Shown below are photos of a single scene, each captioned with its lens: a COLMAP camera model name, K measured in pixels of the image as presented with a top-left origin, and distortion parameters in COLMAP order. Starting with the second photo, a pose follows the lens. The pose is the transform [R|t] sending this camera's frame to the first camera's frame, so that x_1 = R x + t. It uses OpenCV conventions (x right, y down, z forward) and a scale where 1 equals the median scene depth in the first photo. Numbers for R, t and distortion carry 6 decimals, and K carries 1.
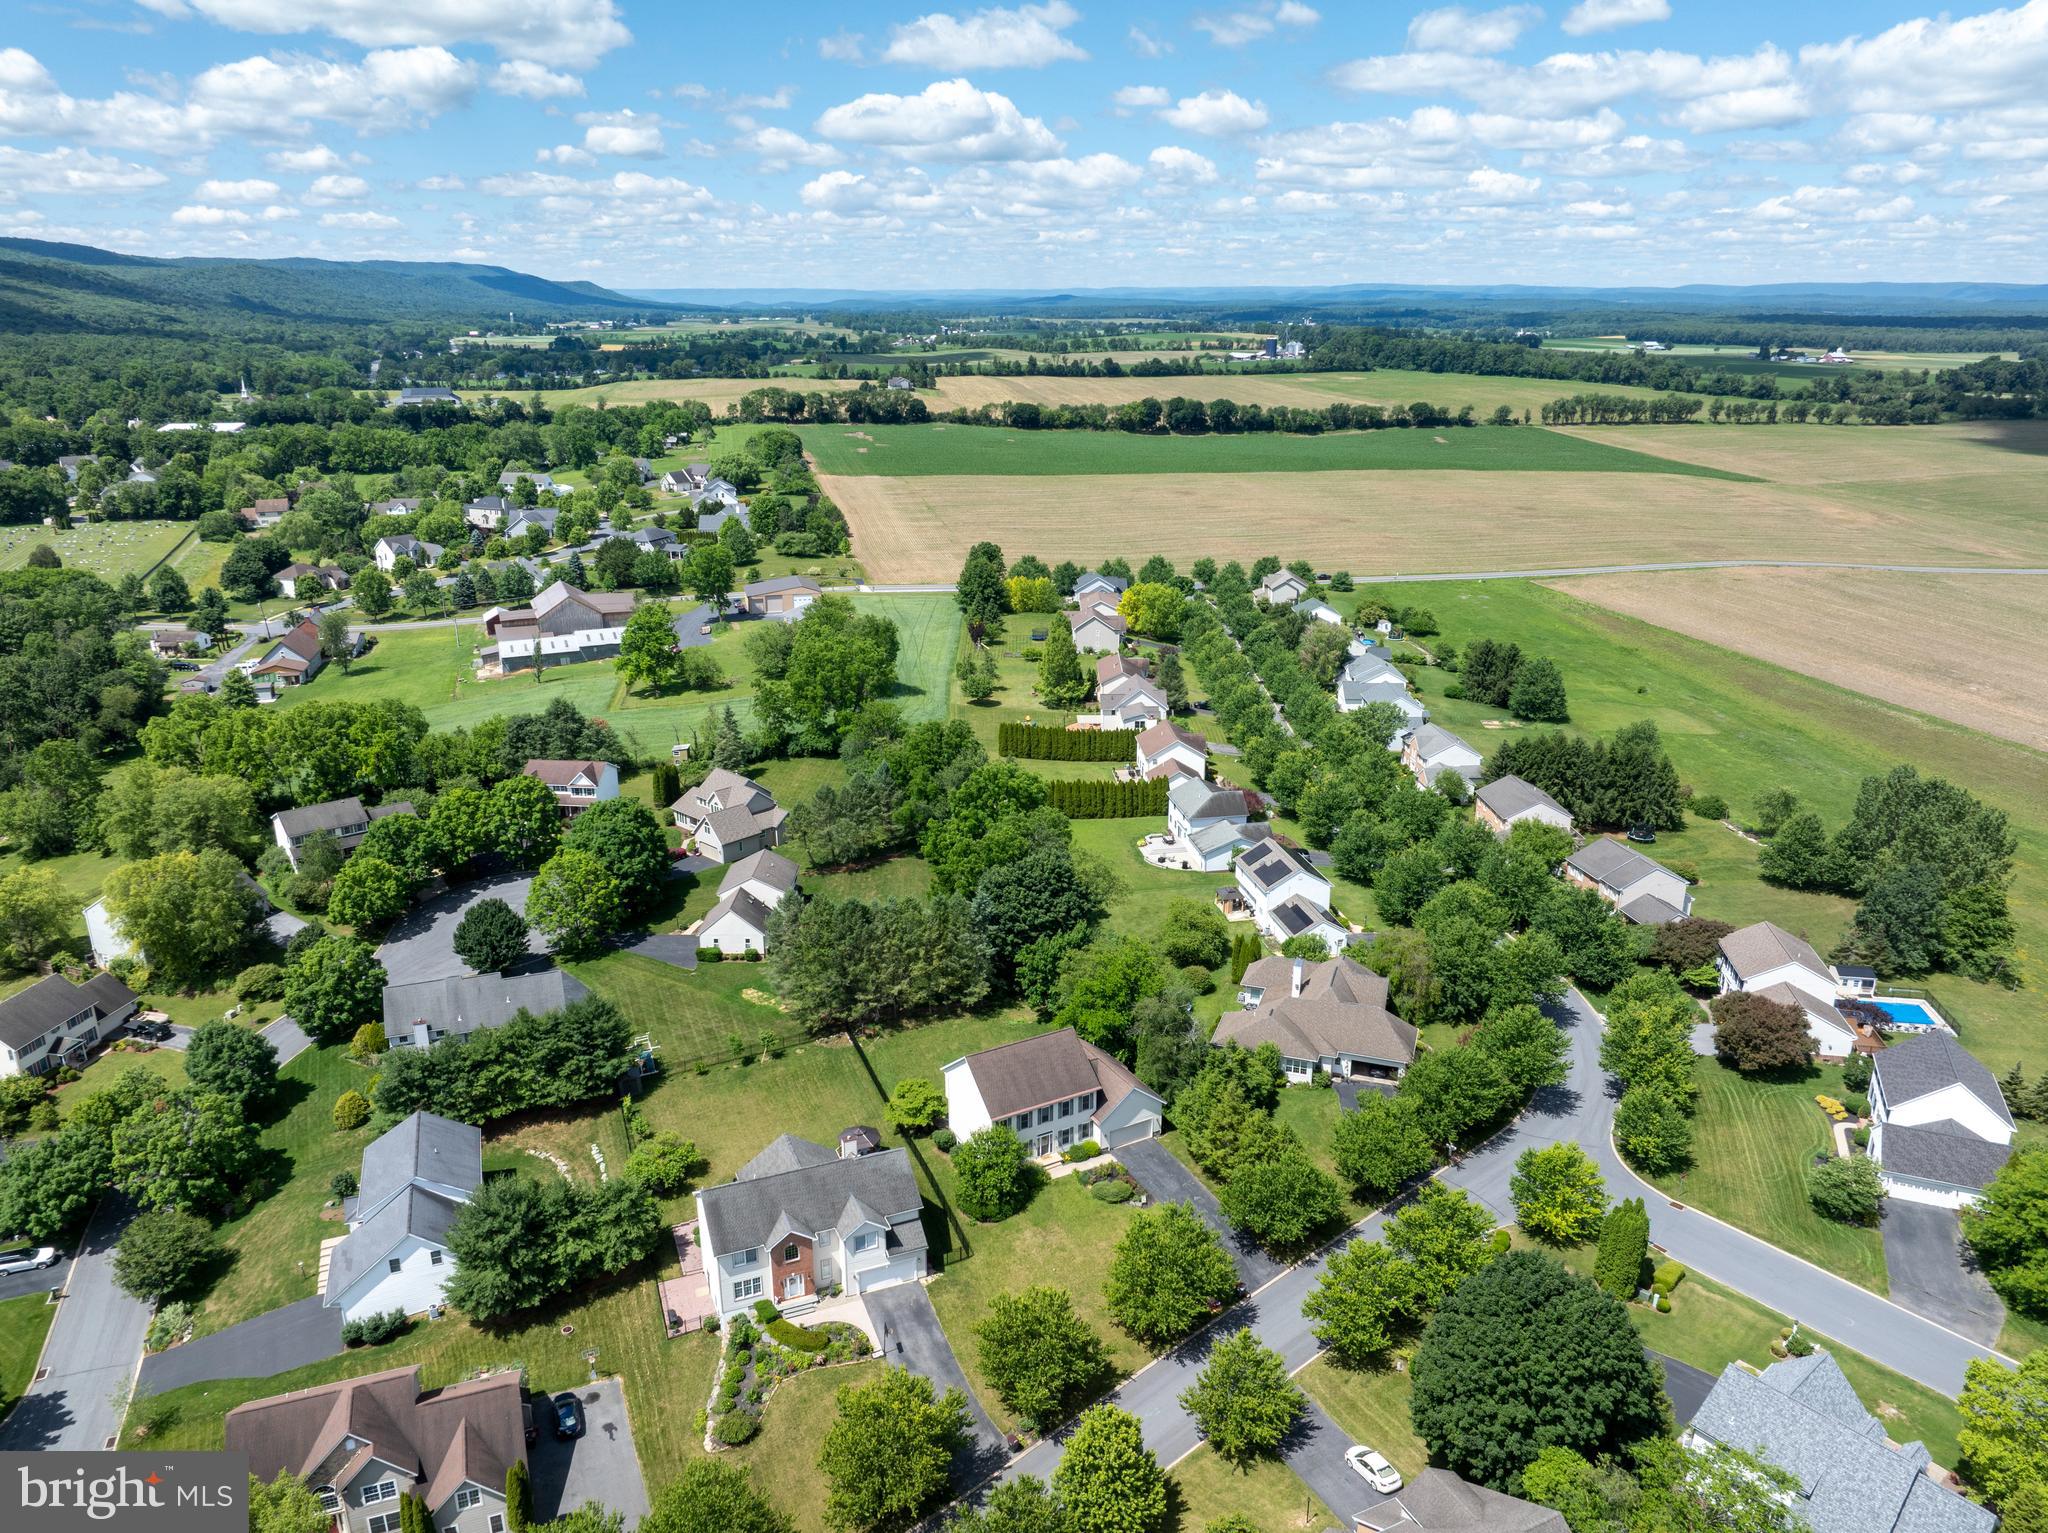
lens RADIAL K [[1440.5, 0, 1038.0], [0, 1440.5, 773.5], [0, 0, 1]] dist [-0.049284, 0.018198]
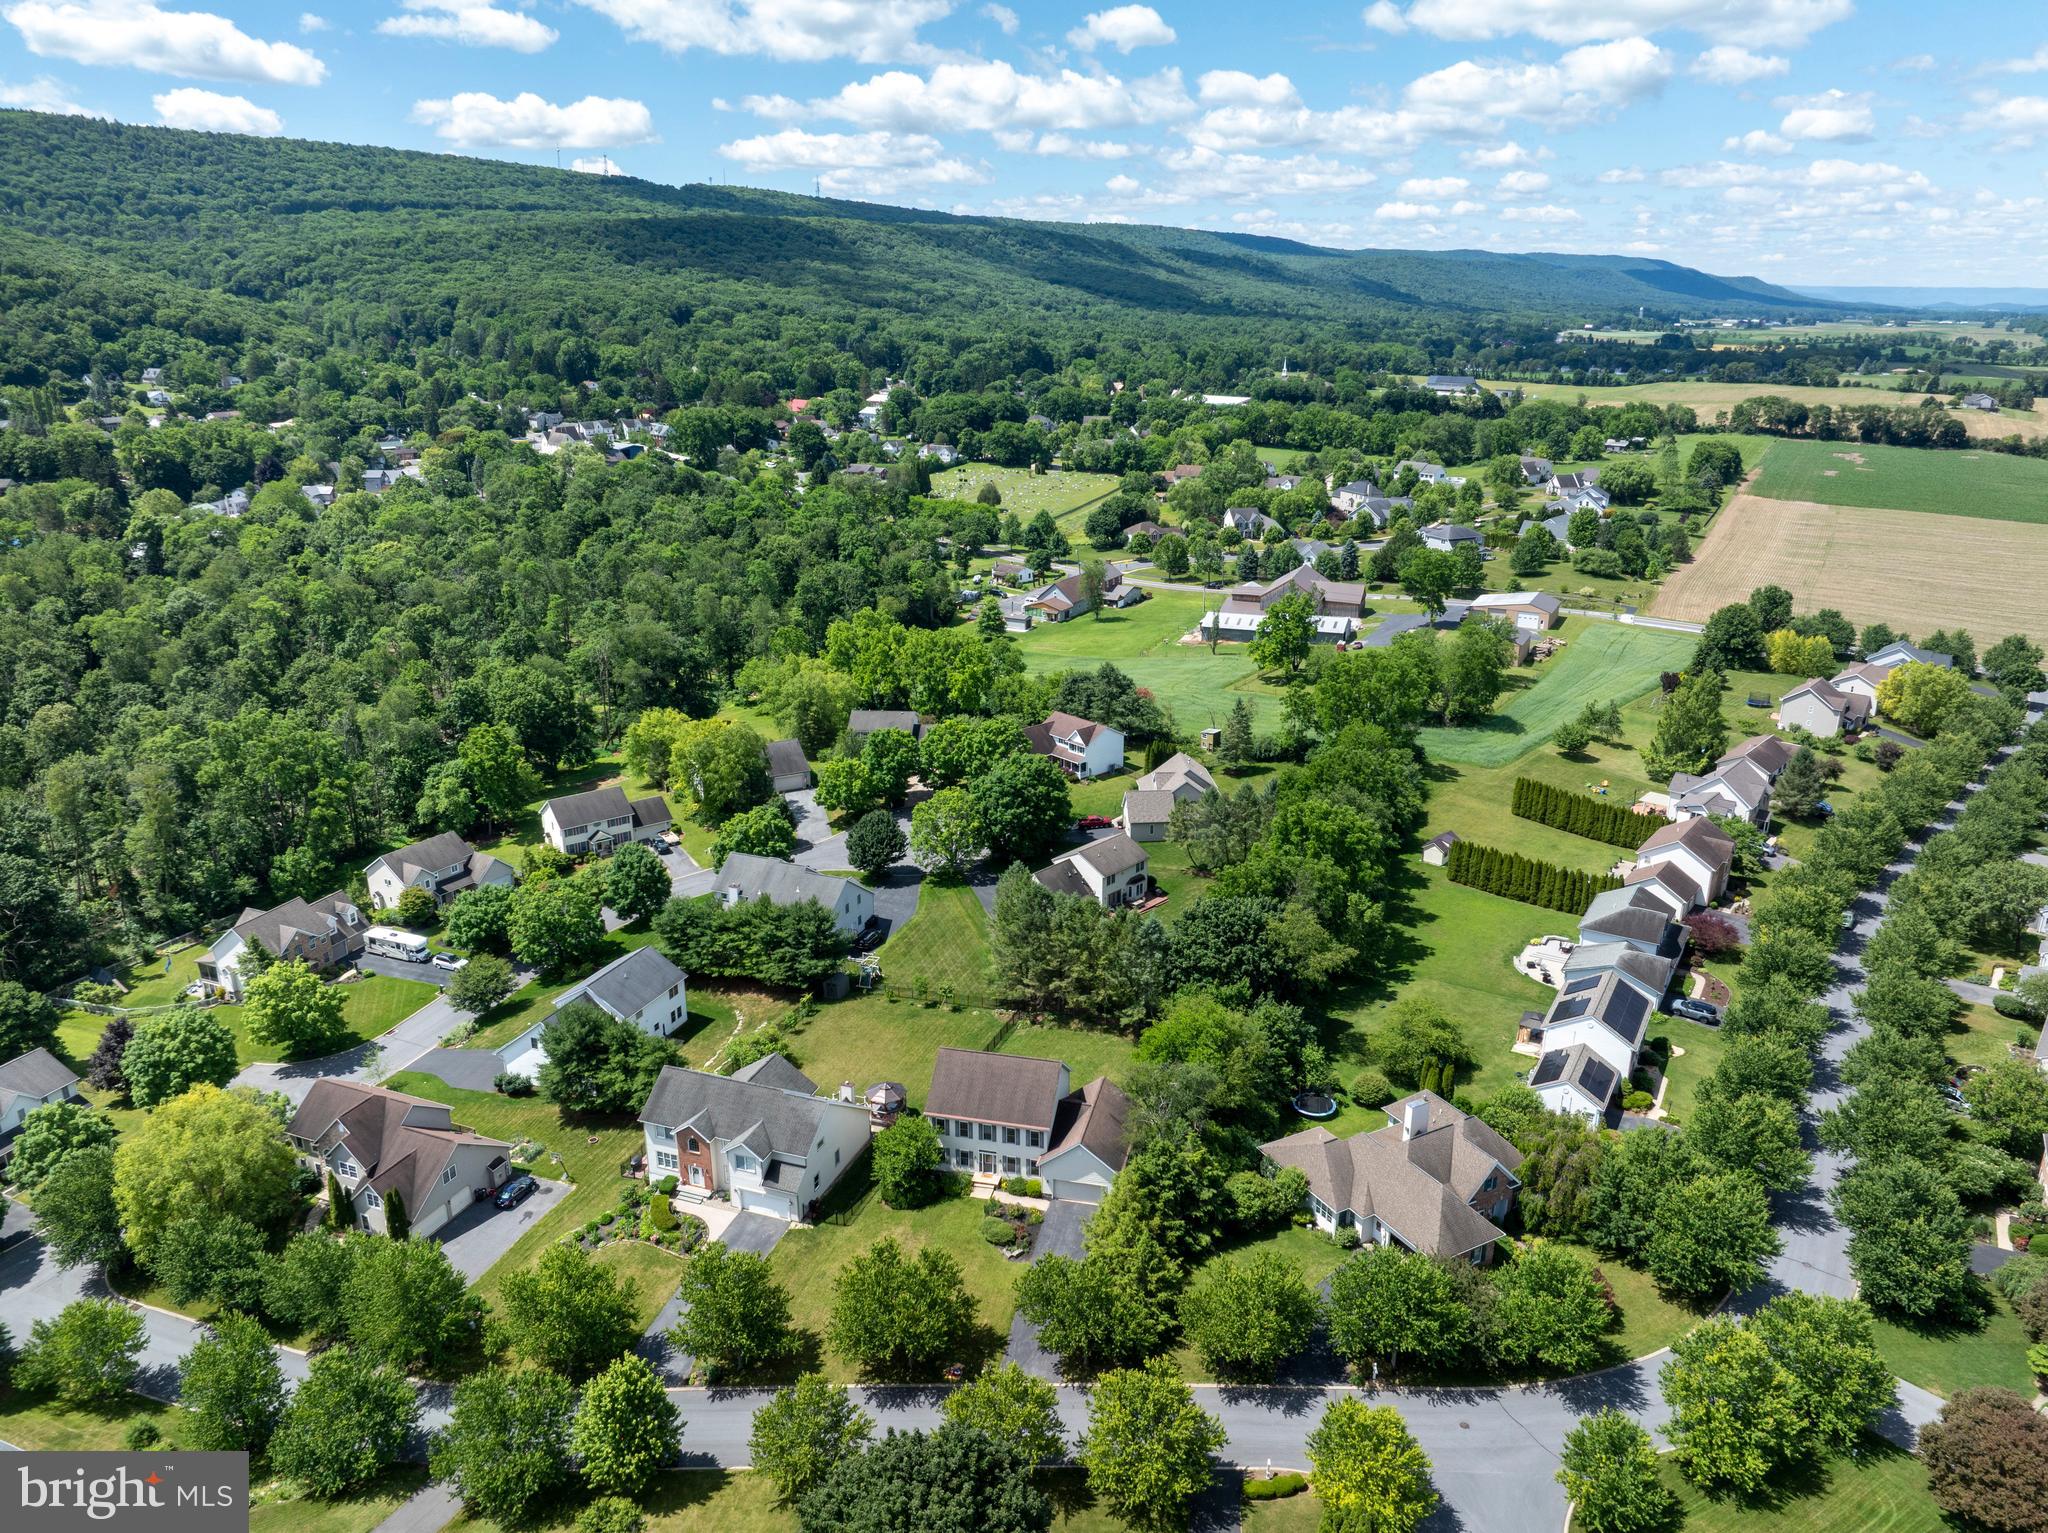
lens RADIAL K [[1440.5, 0, 1014.2], [0, 1440.5, 767.9], [0, 0, 1]] dist [-0.049284, 0.018198]
pose [[0.732911, 0.214439, -0.645645, 0.192849], [-0.213833, 0.973539, 0.080608, -0.027747], [0.645846, 0.078982, 0.759372, 0.081987]]
